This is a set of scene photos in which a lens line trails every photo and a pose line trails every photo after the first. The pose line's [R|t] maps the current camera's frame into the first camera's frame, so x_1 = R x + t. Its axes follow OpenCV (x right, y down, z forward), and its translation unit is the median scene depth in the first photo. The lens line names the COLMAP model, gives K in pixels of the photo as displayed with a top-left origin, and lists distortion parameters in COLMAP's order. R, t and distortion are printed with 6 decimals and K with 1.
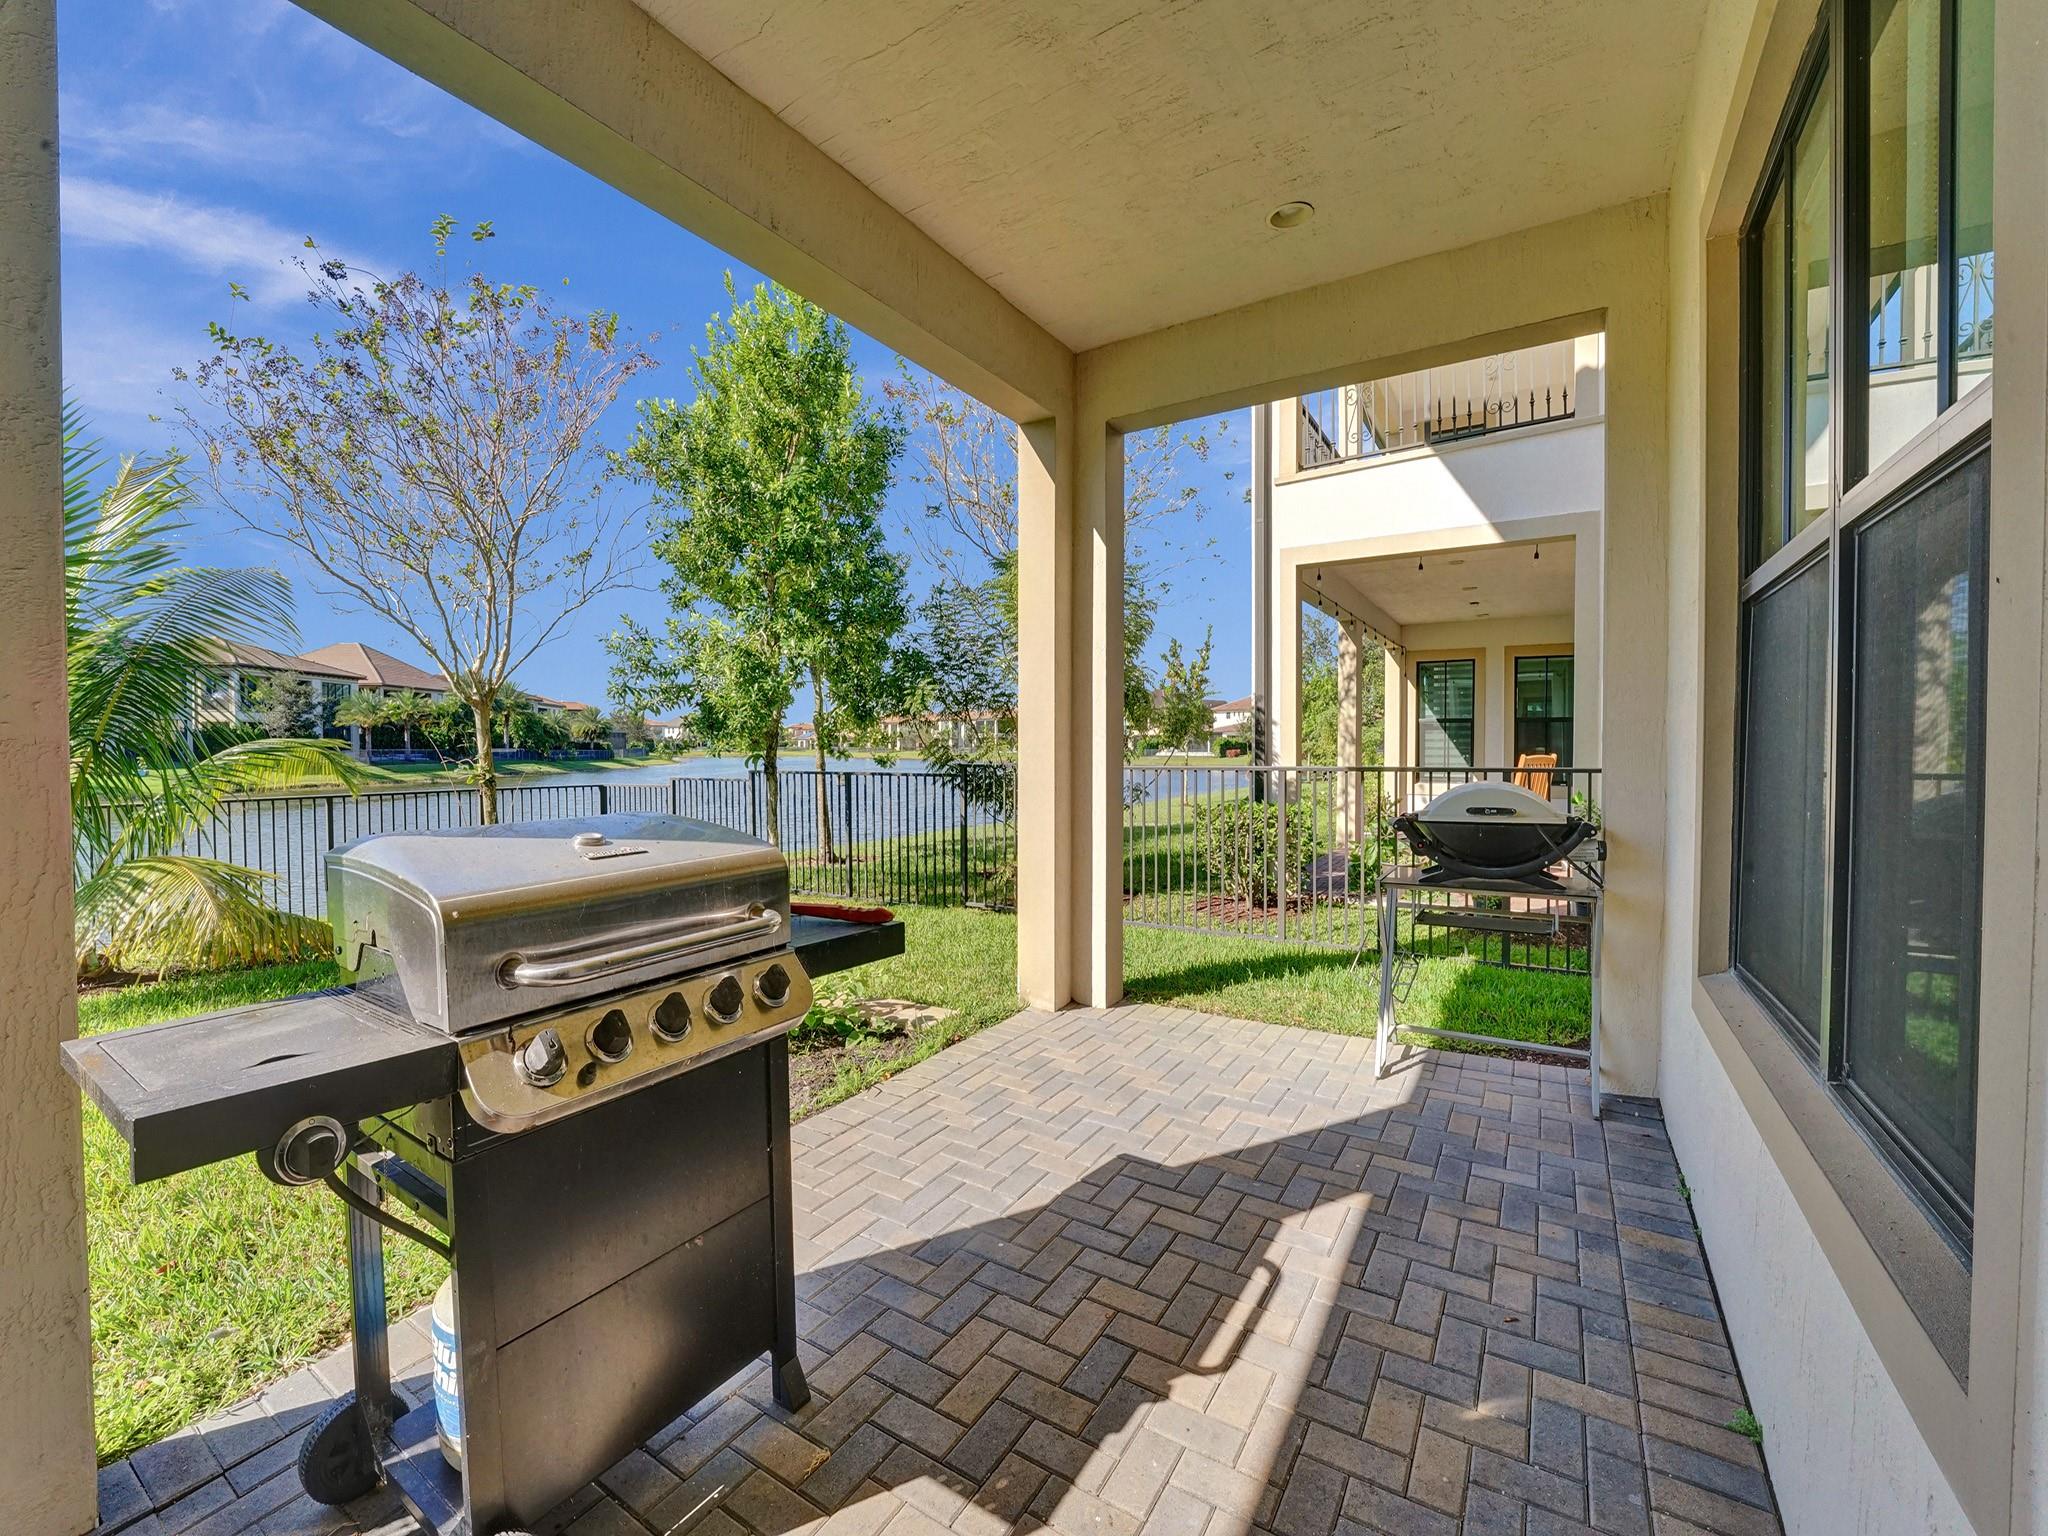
lens RADIAL K [[835.2, 0, 1018.1], [0, 835.2, 768.6], [0, 0, 1]] dist [-0.029172, 0.004499]
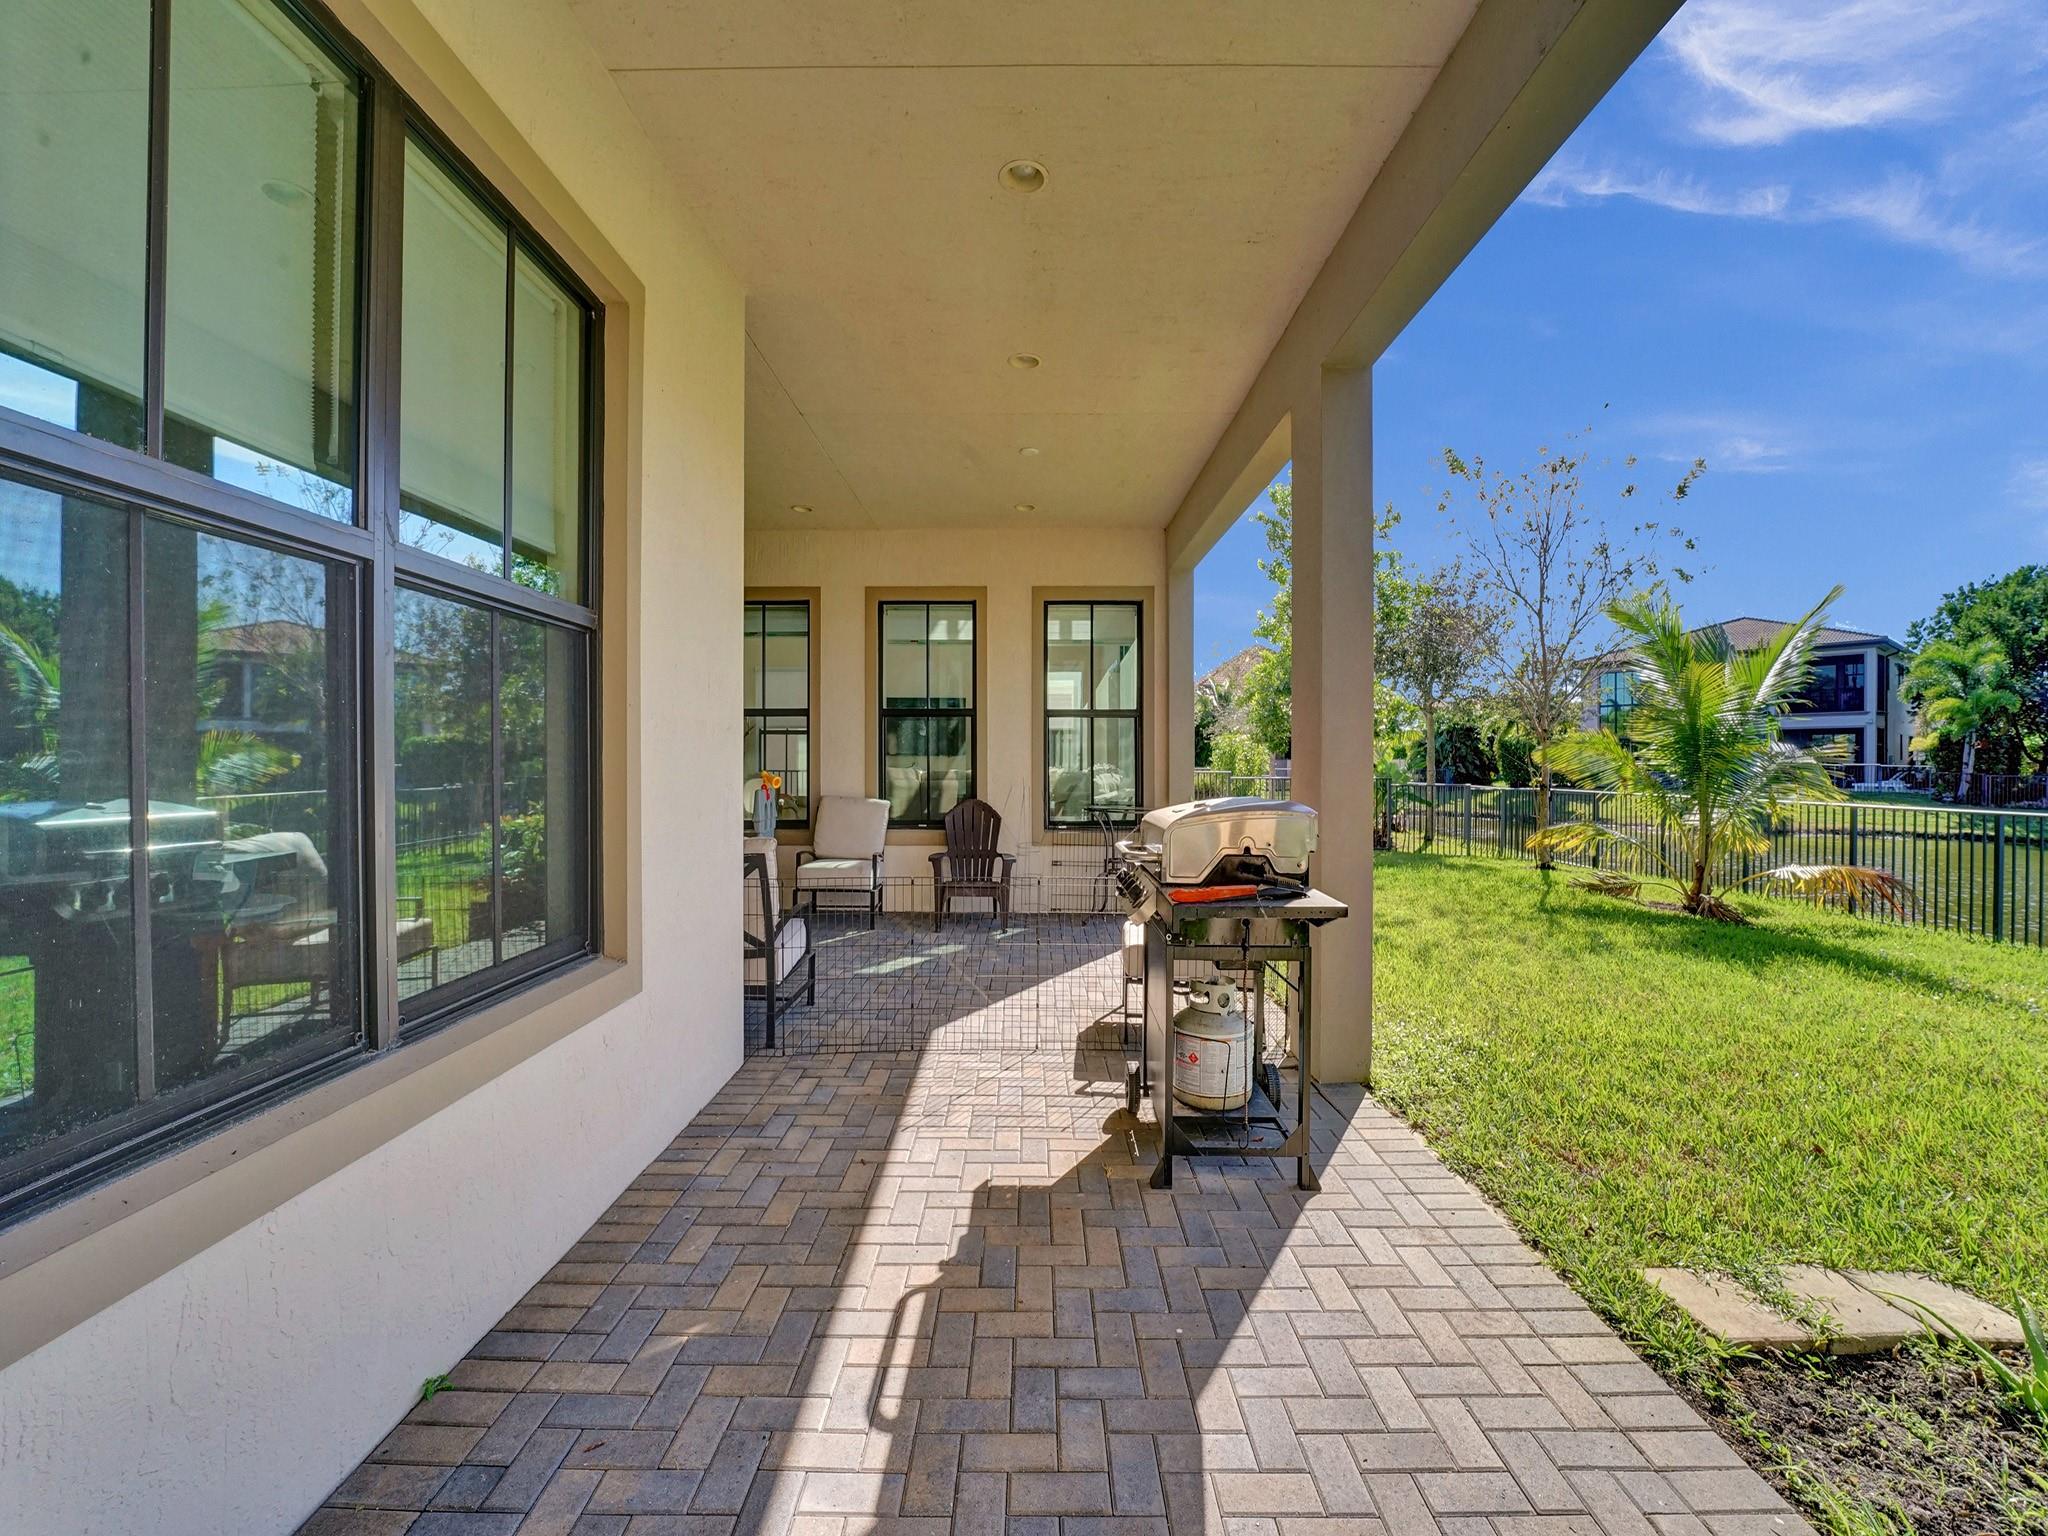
lens RADIAL K [[835.2, 0, 1018.1], [0, 835.2, 768.6], [0, 0, 1]] dist [-0.029172, 0.004499]
pose [[-0.848296, 0.009675, -0.529434, 0.673831], [-0.013489, 0.999114, 0.039871, -0.048051], [0.529350, 0.040964, -0.847414, 1.908518]]
